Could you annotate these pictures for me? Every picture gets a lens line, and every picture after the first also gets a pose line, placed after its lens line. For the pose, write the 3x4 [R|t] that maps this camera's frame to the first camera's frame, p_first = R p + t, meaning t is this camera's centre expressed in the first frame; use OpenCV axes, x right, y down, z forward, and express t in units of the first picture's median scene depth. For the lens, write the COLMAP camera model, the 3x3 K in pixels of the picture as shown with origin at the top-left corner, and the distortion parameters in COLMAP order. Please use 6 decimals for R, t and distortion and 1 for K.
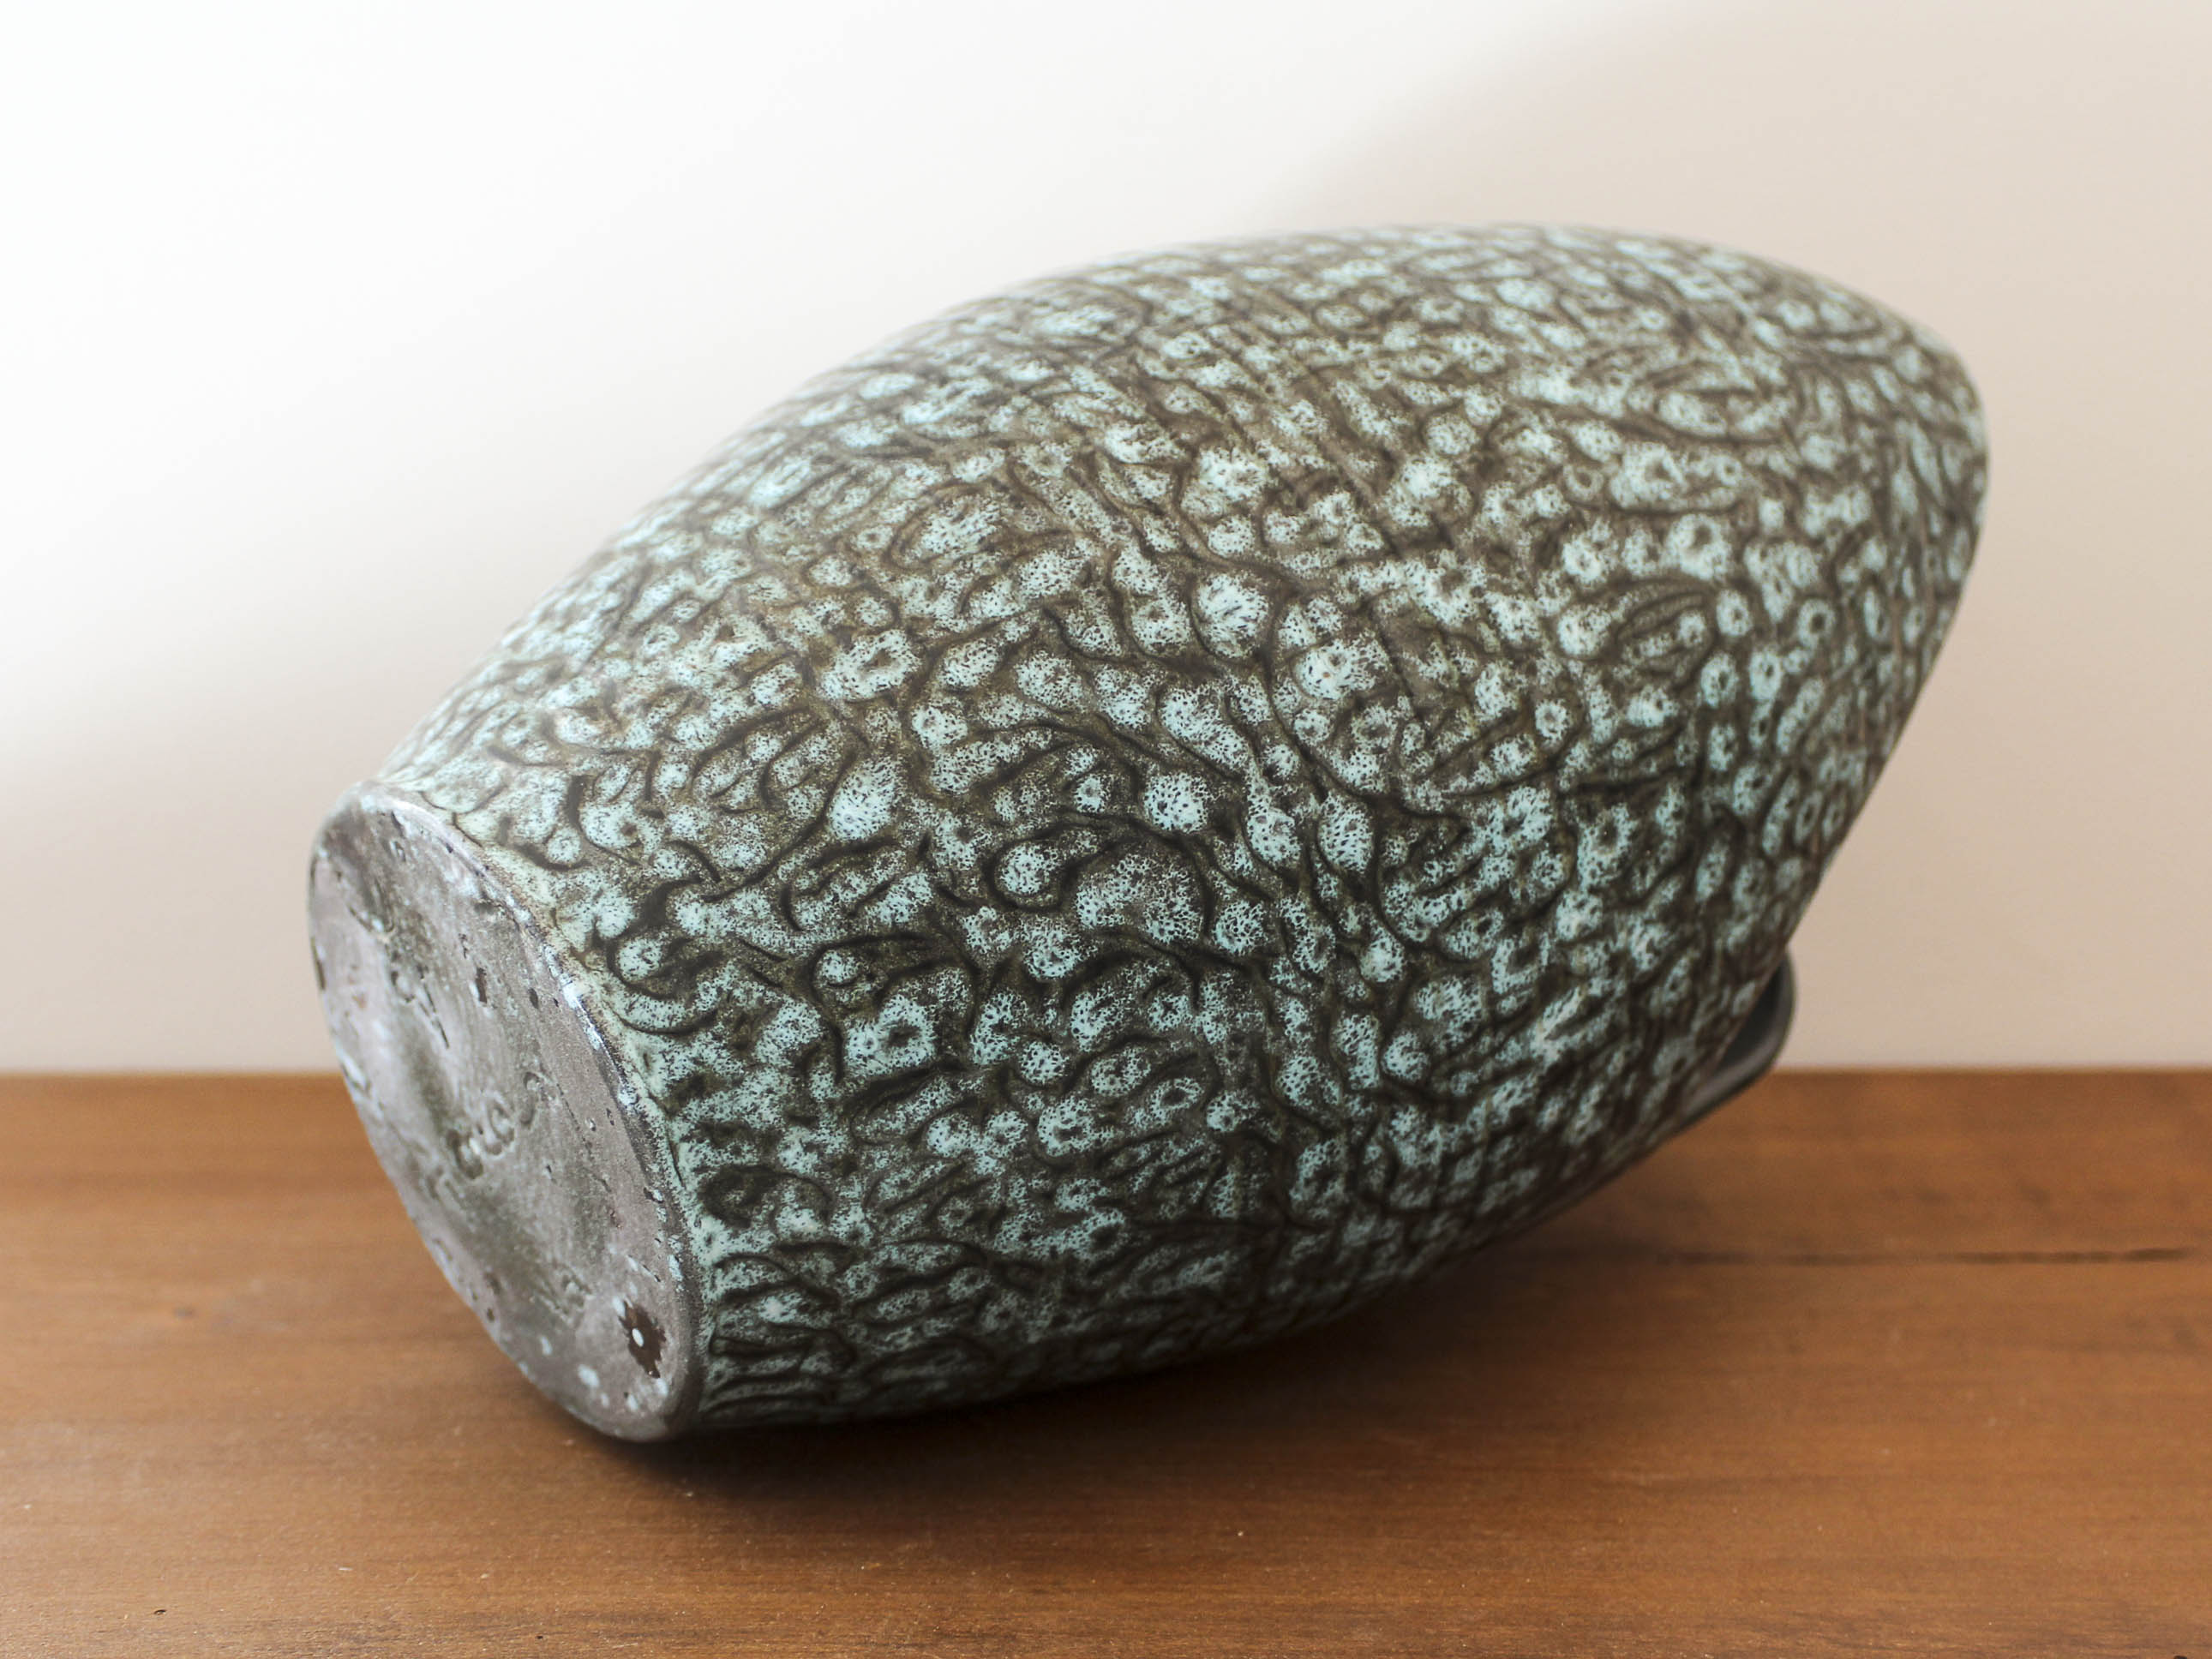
lens RADIAL K [[3834.1, 0, 1106.0], [0, 3834.1, 829.5], [0, 0, 1]] dist [-0.003133, 0.025605]
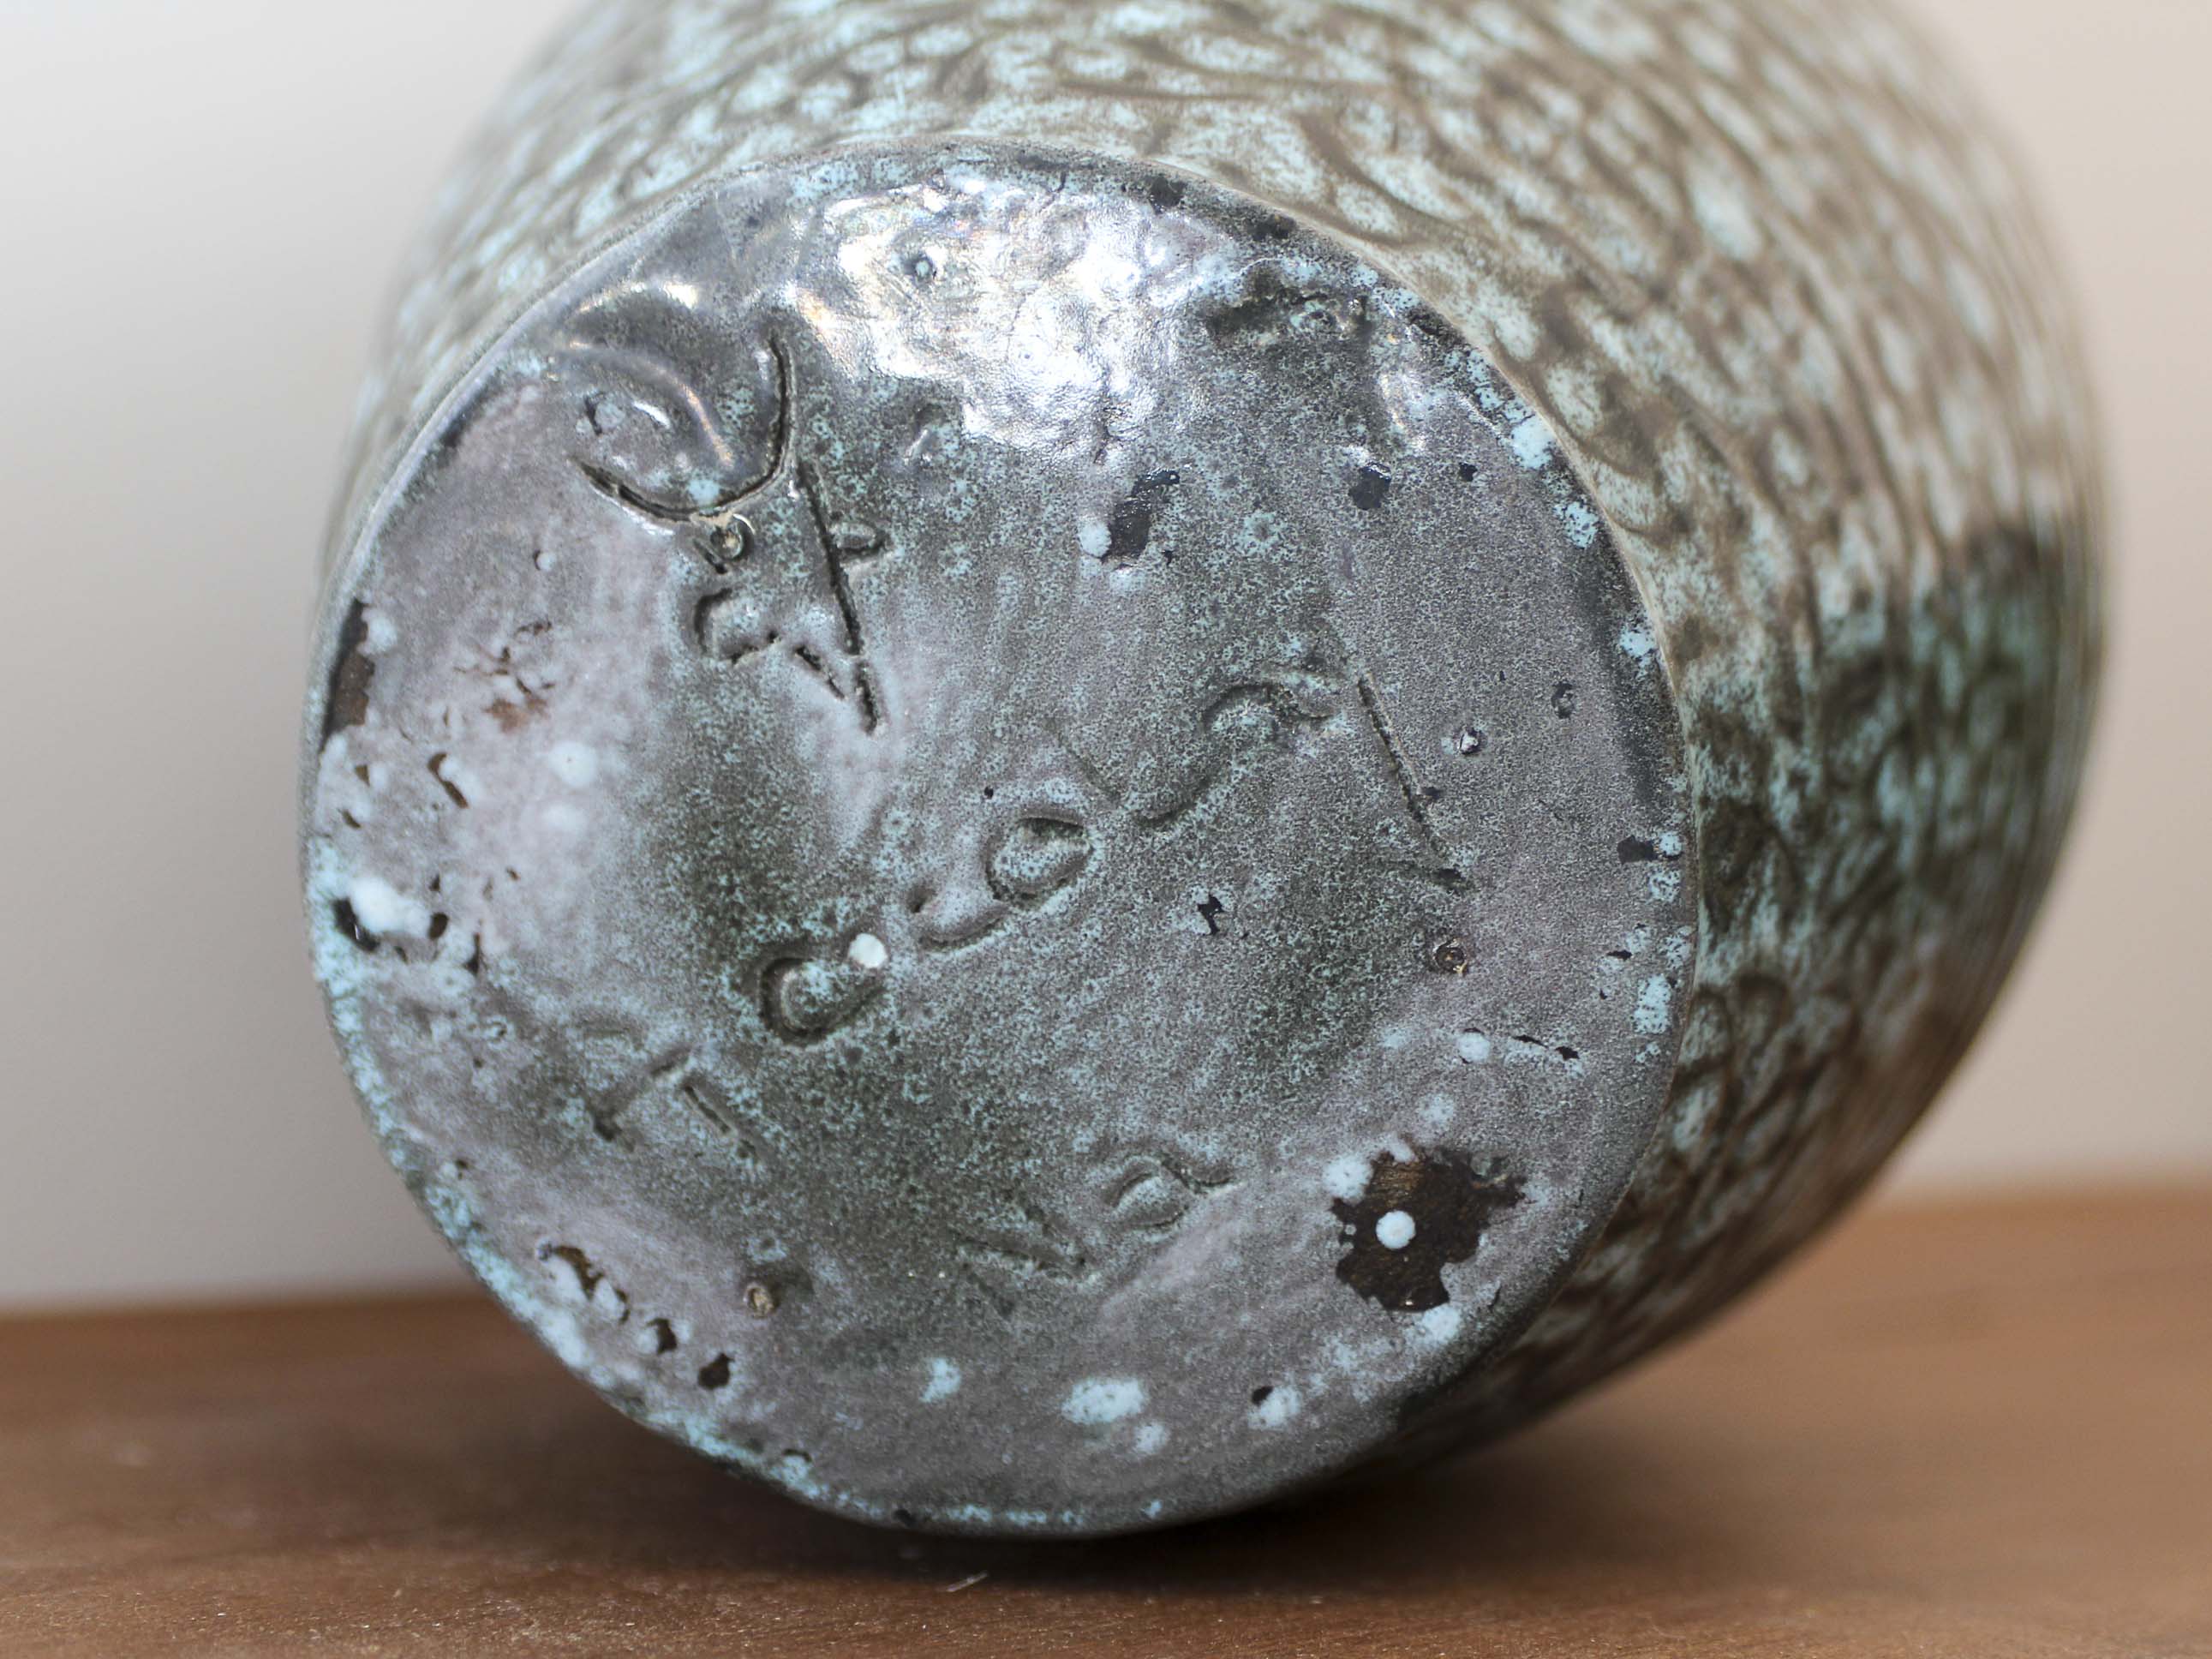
lens RADIAL K [[3834.9, 0, 1106.0], [0, 3834.9, 829.5], [0, 0, 1]] dist [-0.003133, 0.025605]
pose [[0.746665, 0.020289, 0.664891, -0.444799], [0.136161, 0.973709, -0.182621, 0.153009], [-0.651115, 0.226889, 0.724272, 0.586068]]
